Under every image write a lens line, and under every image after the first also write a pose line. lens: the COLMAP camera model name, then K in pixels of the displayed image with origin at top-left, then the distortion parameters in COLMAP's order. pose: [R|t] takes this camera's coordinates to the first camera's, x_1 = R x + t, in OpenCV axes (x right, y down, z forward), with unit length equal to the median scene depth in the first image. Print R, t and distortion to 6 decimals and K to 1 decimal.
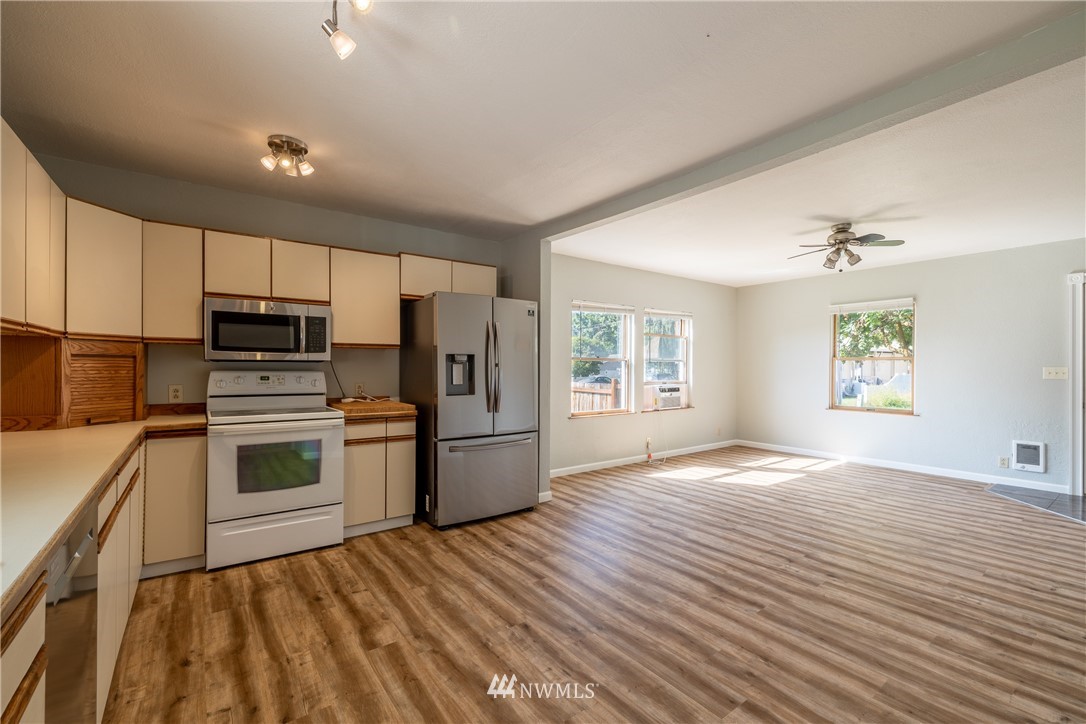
lens RADIAL K [[456.0, 0, 535.6], [0, 456.0, 370.6], [0, 0, 1]] dist [-0.000987, -0.001068]
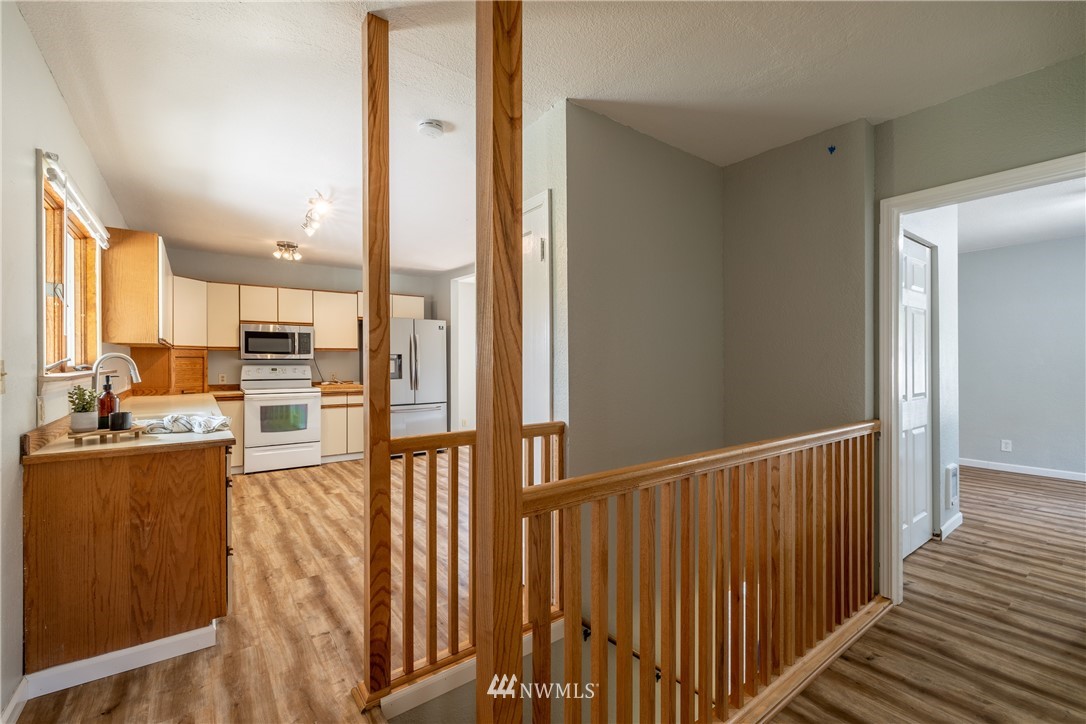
lens RADIAL K [[456.0, 0, 536.1], [0, 456.0, 364.9], [0, 0, 1]] dist [-0.000987, -0.001068]
pose [[0.999962, -0.007405, 0.004511, 0.360363], [0.007413, 0.999971, -0.001894, 0.009872], [-0.004497, 0.001927, 0.999988, -0.677181]]
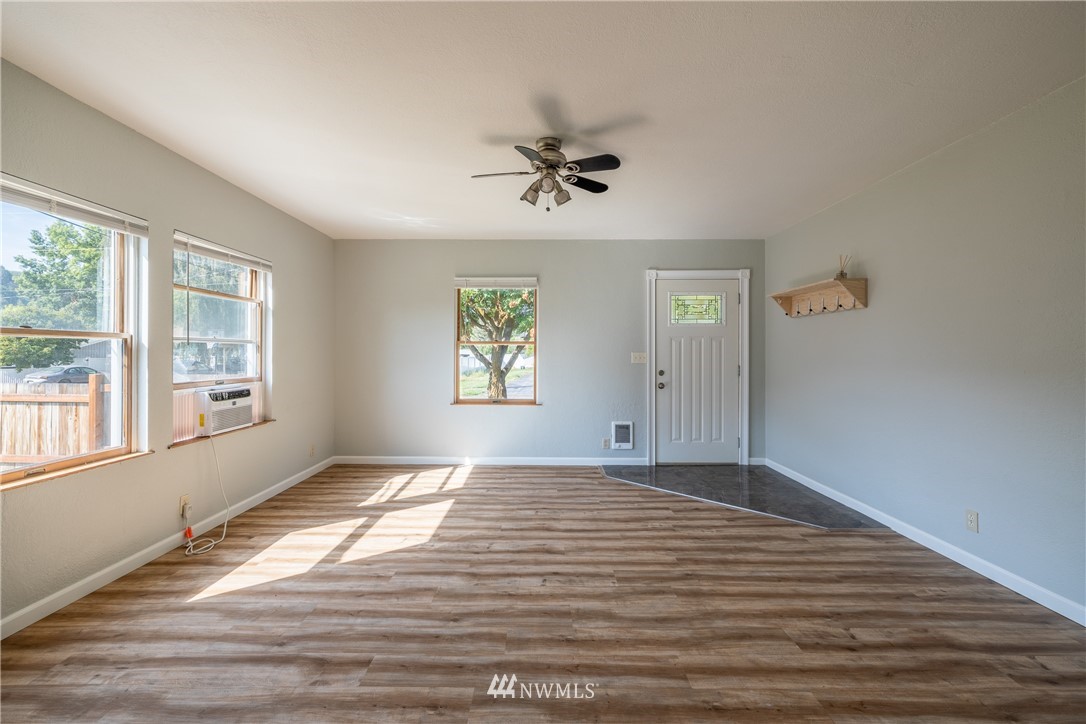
lens RADIAL K [[456.0, 0, 539.1], [0, 456.0, 351.6], [0, 0, 1]] dist [-0.000987, -0.001068]
pose [[0.594642, 0.001708, 0.803989, 0.144927], [0.007147, 0.999947, -0.007411, -0.003920], [-0.803959, 0.010153, 0.594598, 0.728819]]
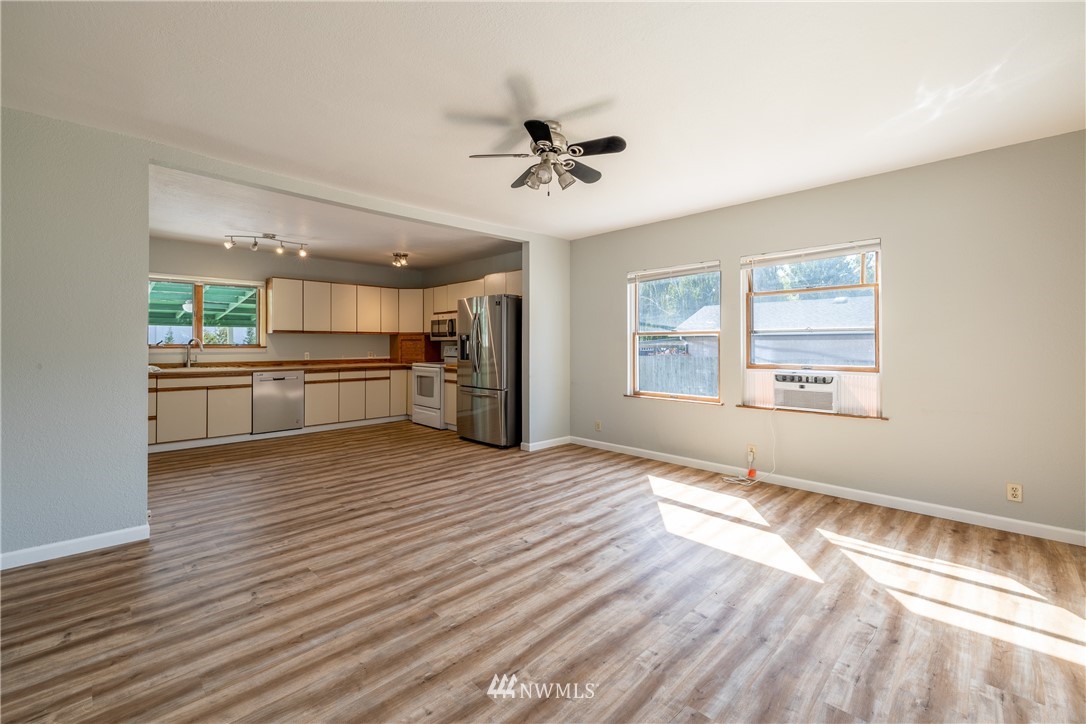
lens RADIAL K [[456.0, 0, 543.7], [0, 456.0, 341.4], [0, 0, 1]] dist [-0.000987, -0.001068]
pose [[0.157515, -0.011350, -0.987451, 1.581437], [-0.008484, 0.999881, -0.012846, 0.005227], [0.987480, 0.010401, 0.157400, 1.062291]]
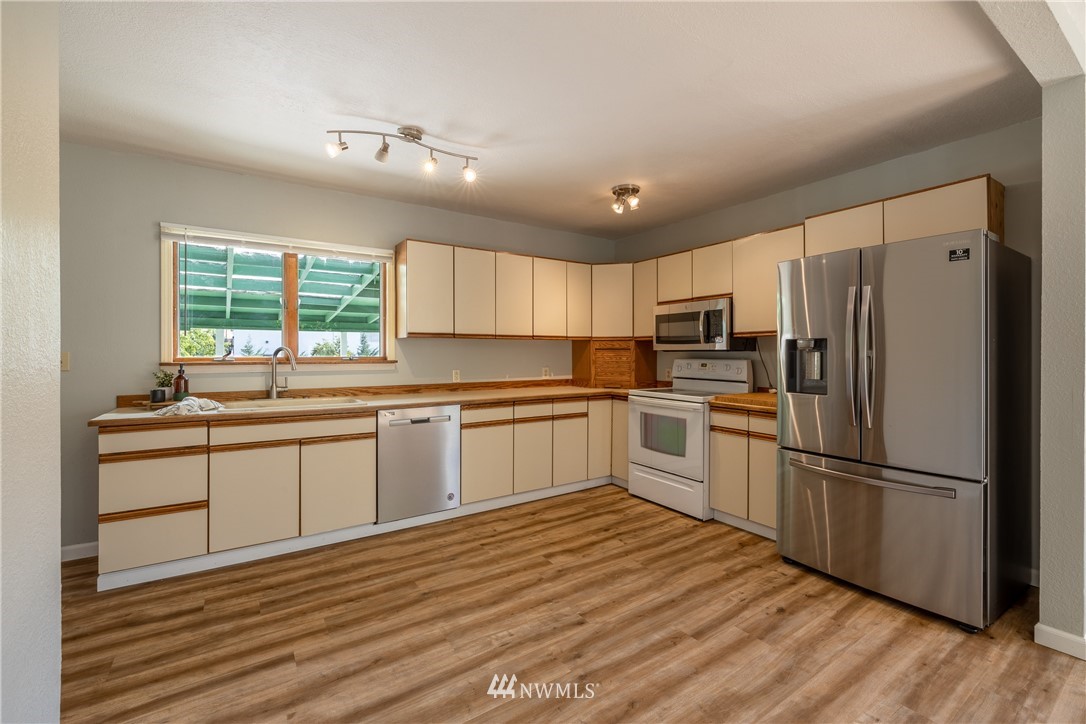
lens RADIAL K [[456.0, 0, 541.5], [0, 456.0, 355.4], [0, 0, 1]] dist [-0.000987, -0.001068]
pose [[-0.042184, -0.000410, -0.999110, 0.620498], [-0.009641, 0.999954, -0.000003, -0.004899], [0.999063, 0.009632, -0.042186, 0.621131]]
